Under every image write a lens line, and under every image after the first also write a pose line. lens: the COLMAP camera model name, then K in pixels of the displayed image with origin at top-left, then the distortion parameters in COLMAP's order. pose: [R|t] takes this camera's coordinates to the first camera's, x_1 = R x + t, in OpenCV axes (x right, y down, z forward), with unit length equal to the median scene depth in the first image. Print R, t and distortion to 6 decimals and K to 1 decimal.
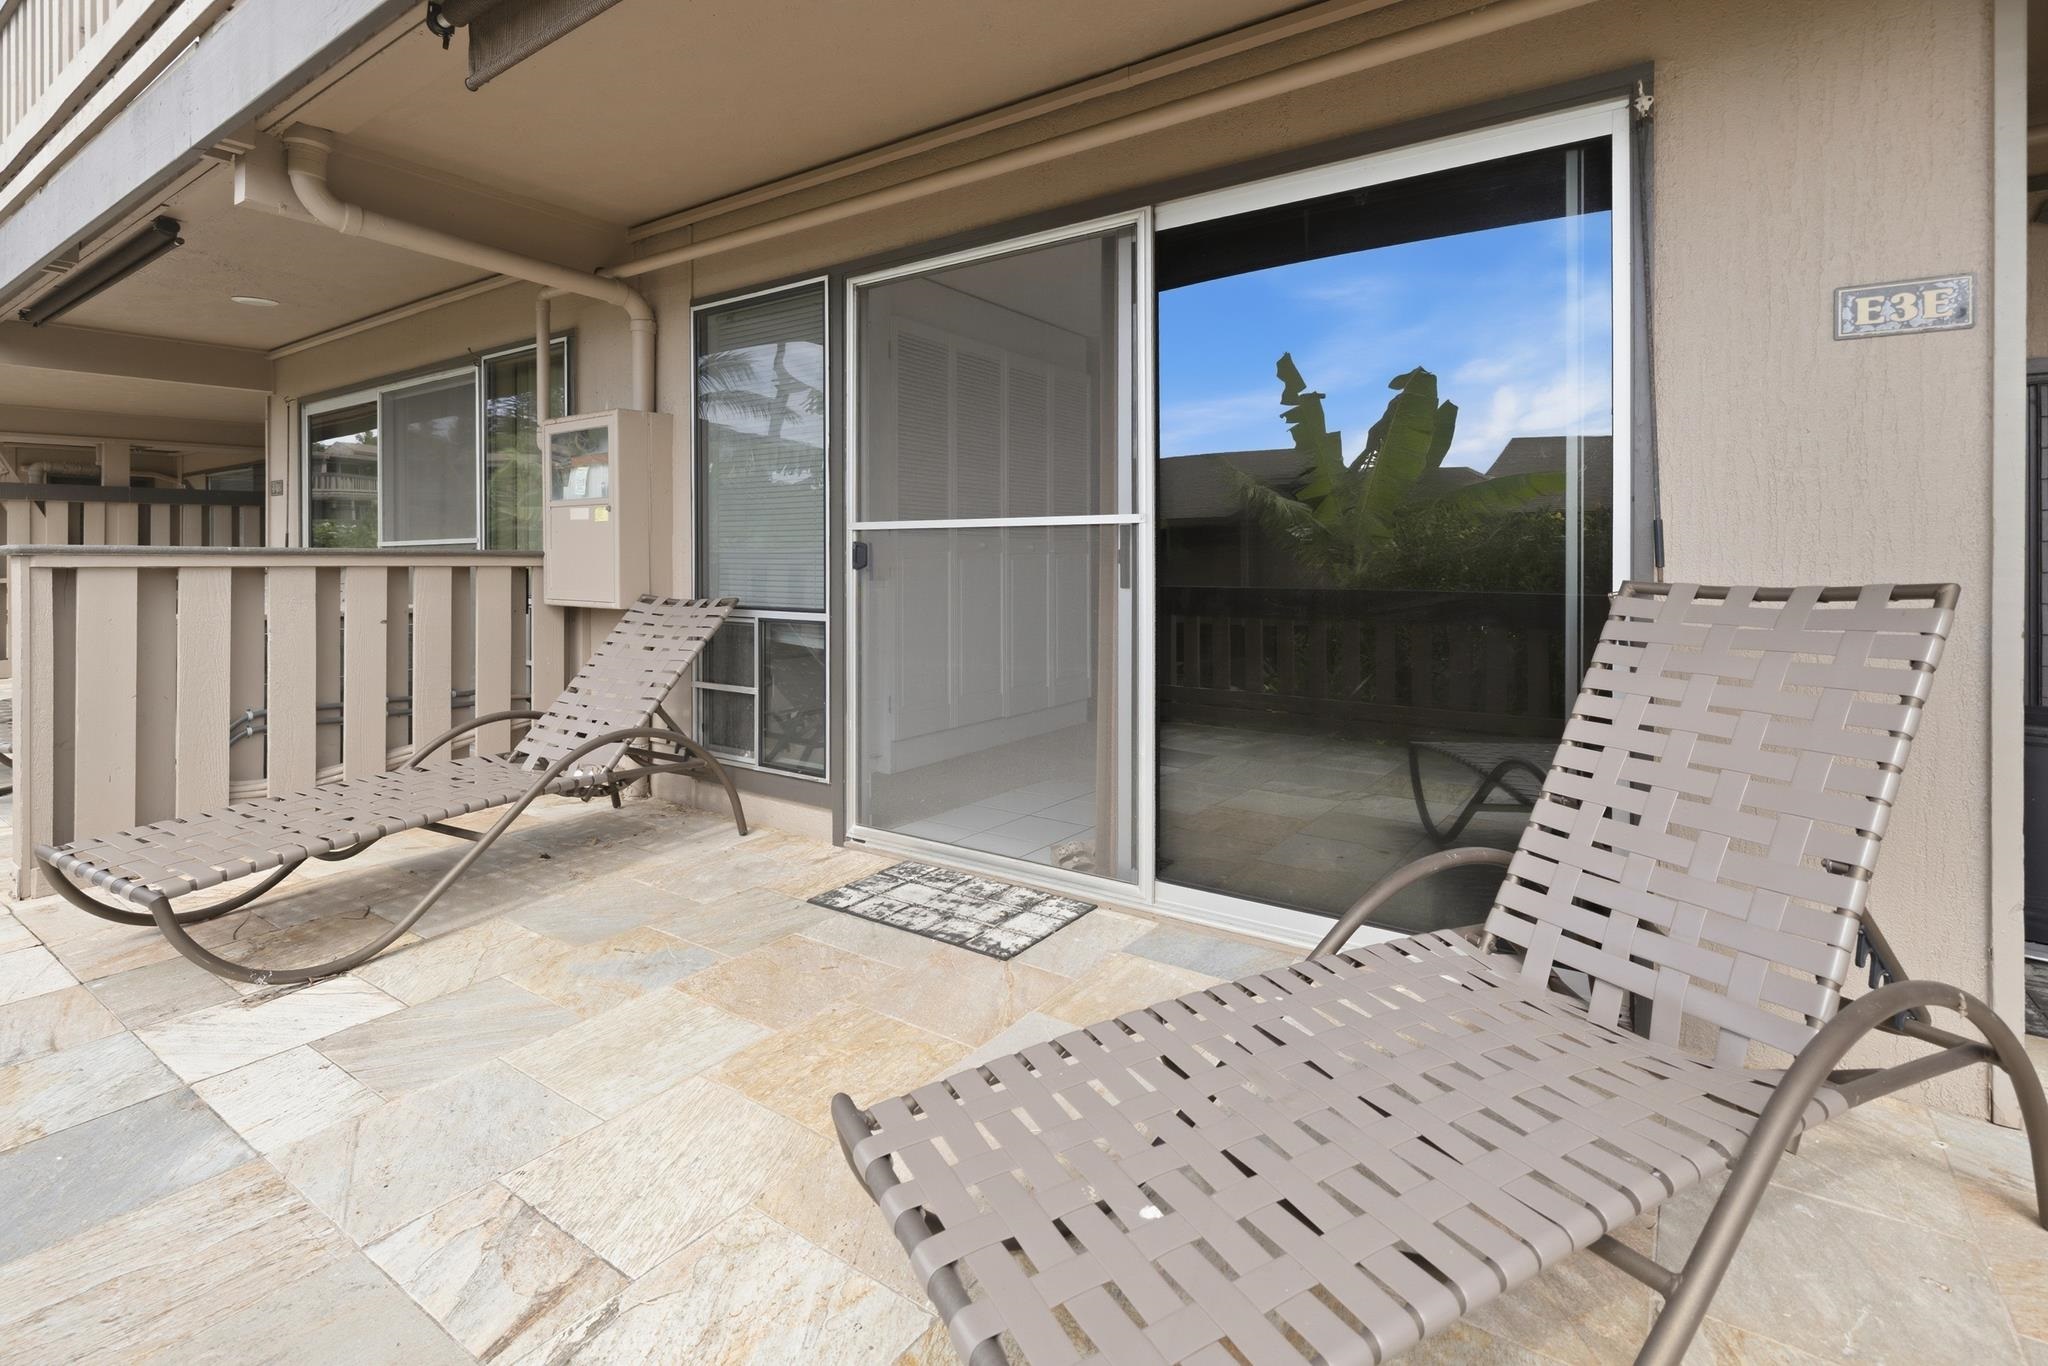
lens RADIAL K [[948.9, 0, 1029.2], [0, 948.9, 581.9], [0, 0, 1]] dist [-0.000841, -0.000086]
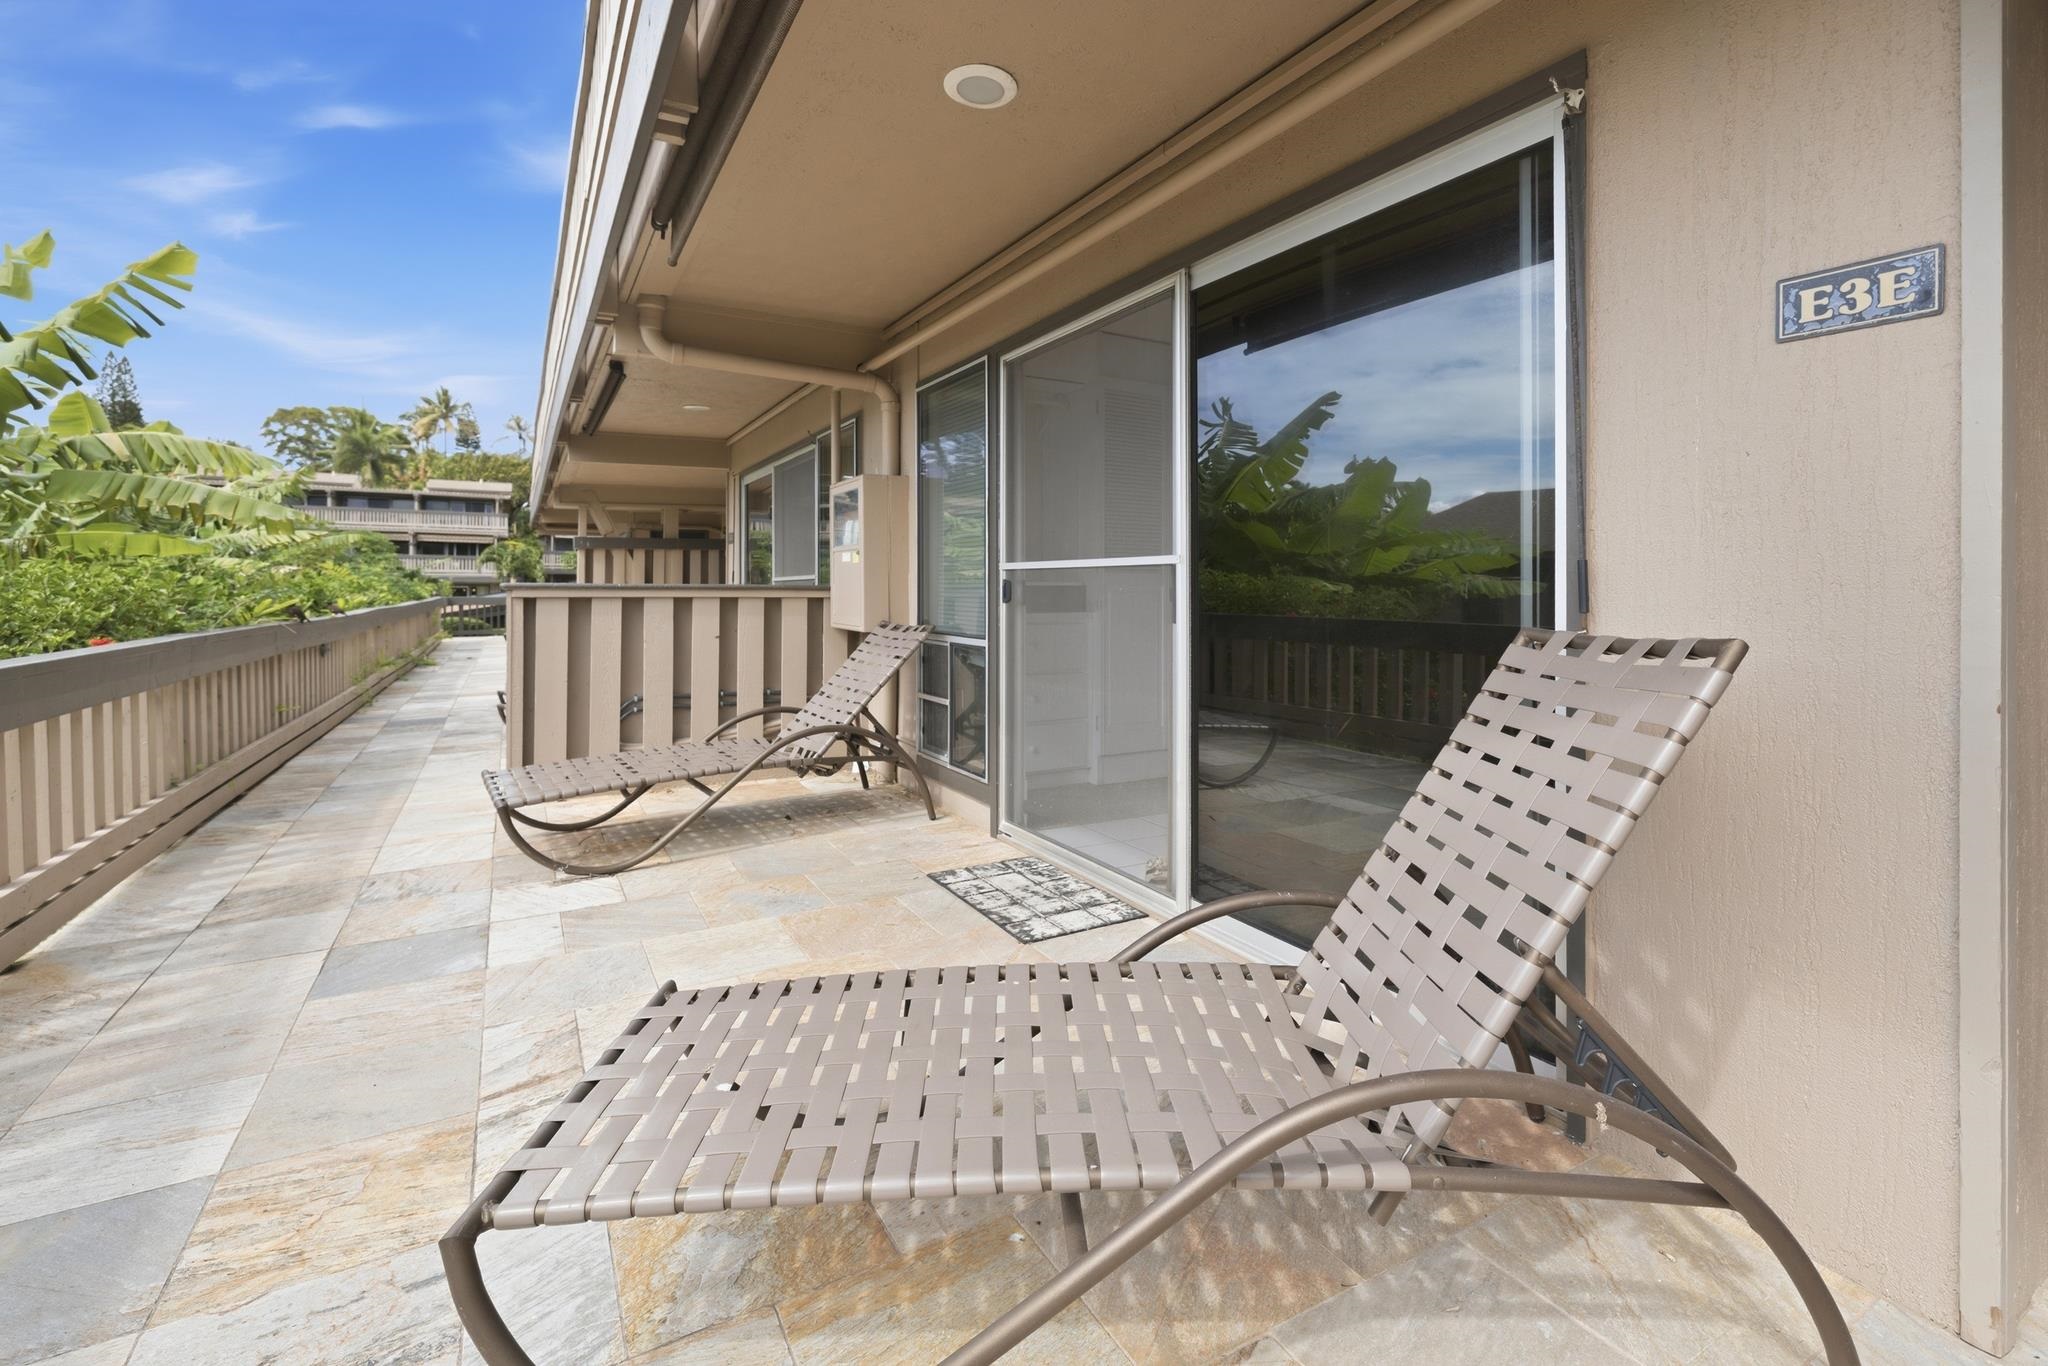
lens RADIAL K [[923.6, 0, 1082.8], [0, 923.6, 604.3], [0, 0, 1]] dist [-0.002606, -0.000076]
pose [[0.904975, 0.010598, -0.425332, 0.471197], [-0.012938, 0.999913, -0.002613, -0.011698], [0.425267, 0.007868, 0.905034, 0.007716]]
